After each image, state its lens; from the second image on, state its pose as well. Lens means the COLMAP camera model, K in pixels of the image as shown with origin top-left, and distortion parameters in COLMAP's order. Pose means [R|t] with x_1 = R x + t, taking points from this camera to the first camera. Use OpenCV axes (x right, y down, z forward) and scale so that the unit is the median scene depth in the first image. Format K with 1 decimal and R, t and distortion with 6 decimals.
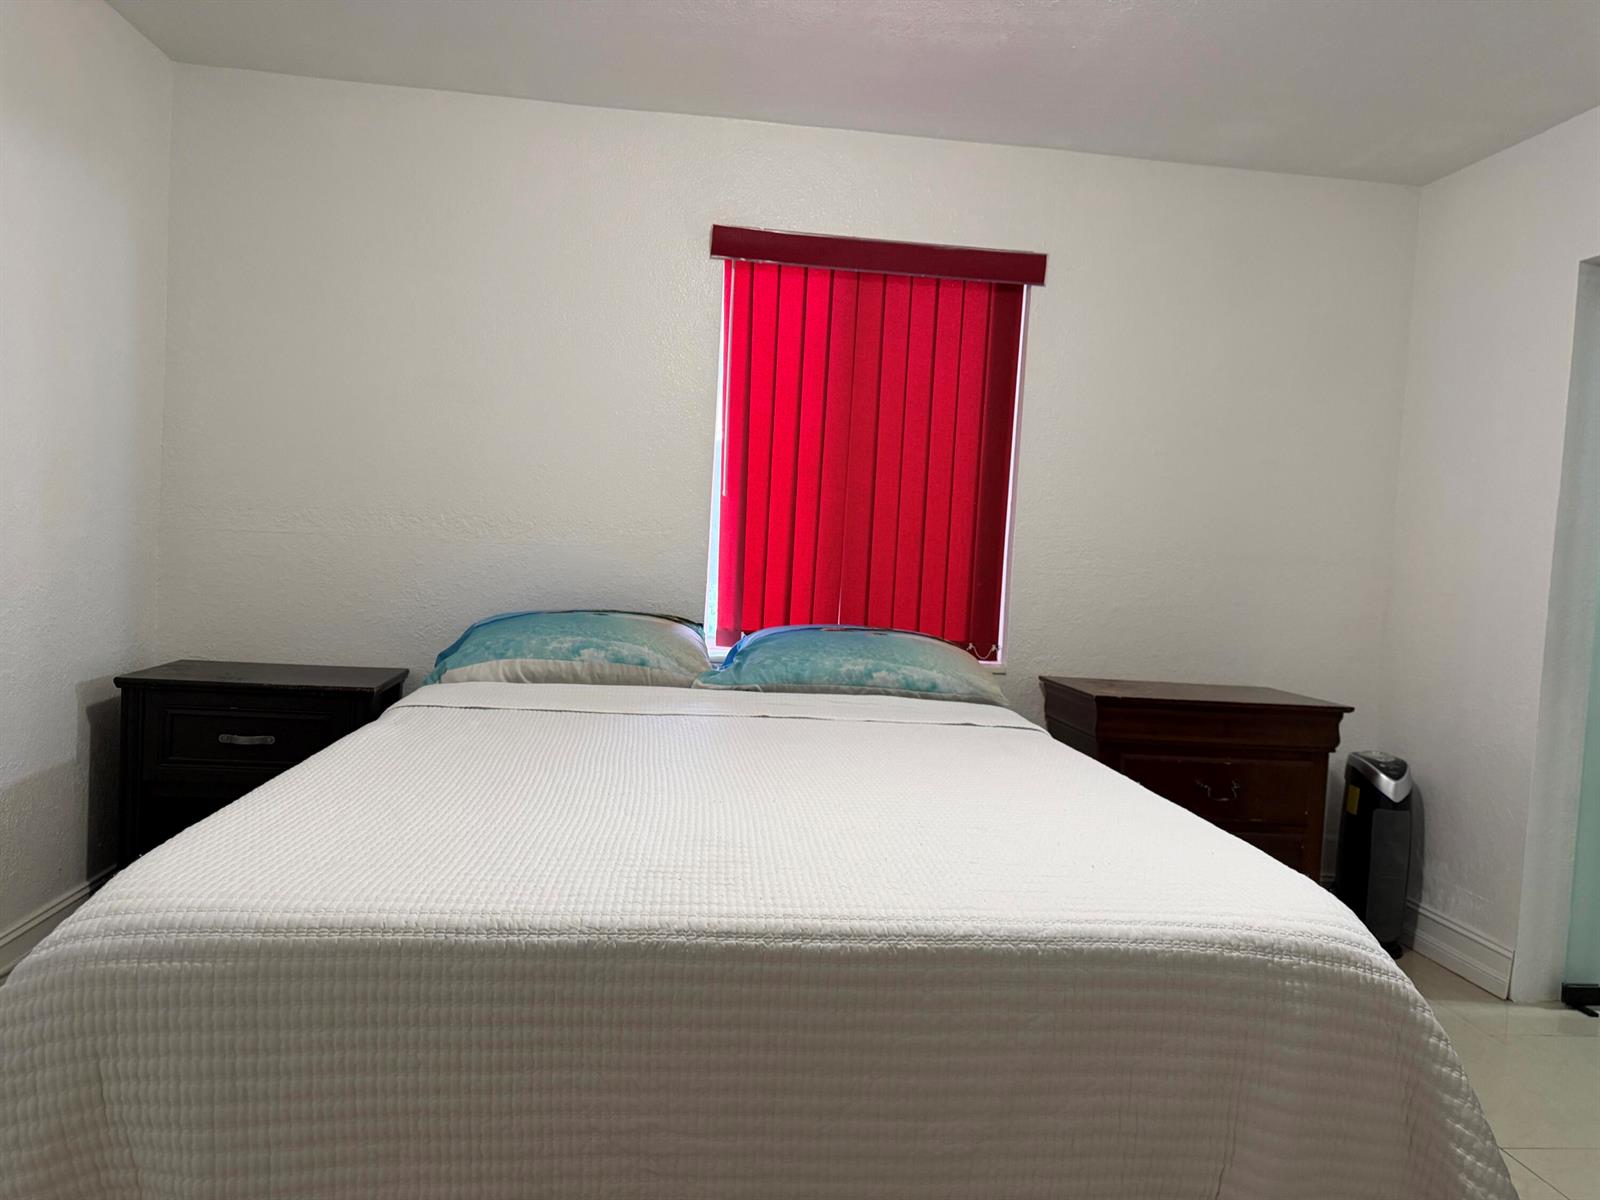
lens RADIAL K [[1152.1, 0, 805.7], [0, 1152.1, 599.5], [0, 0, 1]] dist [0.087779, -0.083655]
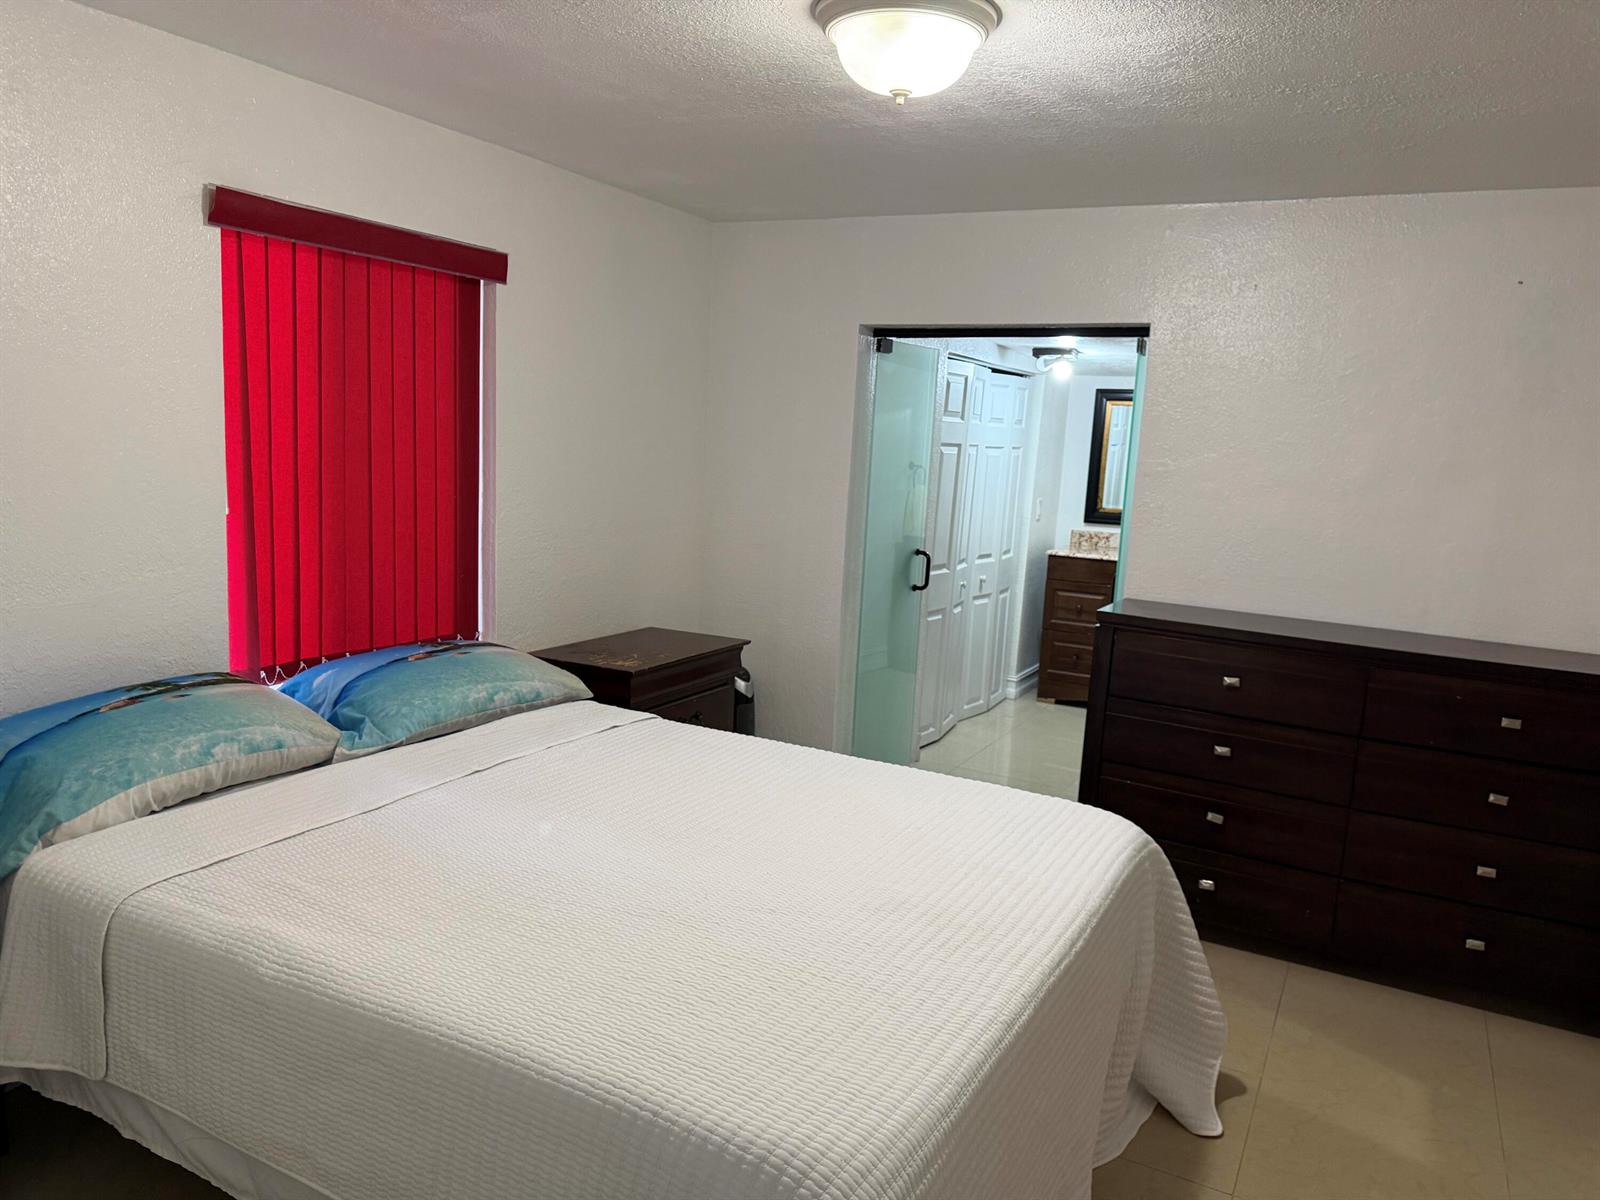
lens RADIAL K [[1152.1, 0, 810.4], [0, 1152.1, 593.5], [0, 0, 1]] dist [0.087779, -0.083655]
pose [[0.559596, -0.143680, 0.816216, -0.603133], [0.021595, 0.987051, 0.158947, -0.180976], [-0.828484, -0.071320, 0.555453, 0.208551]]
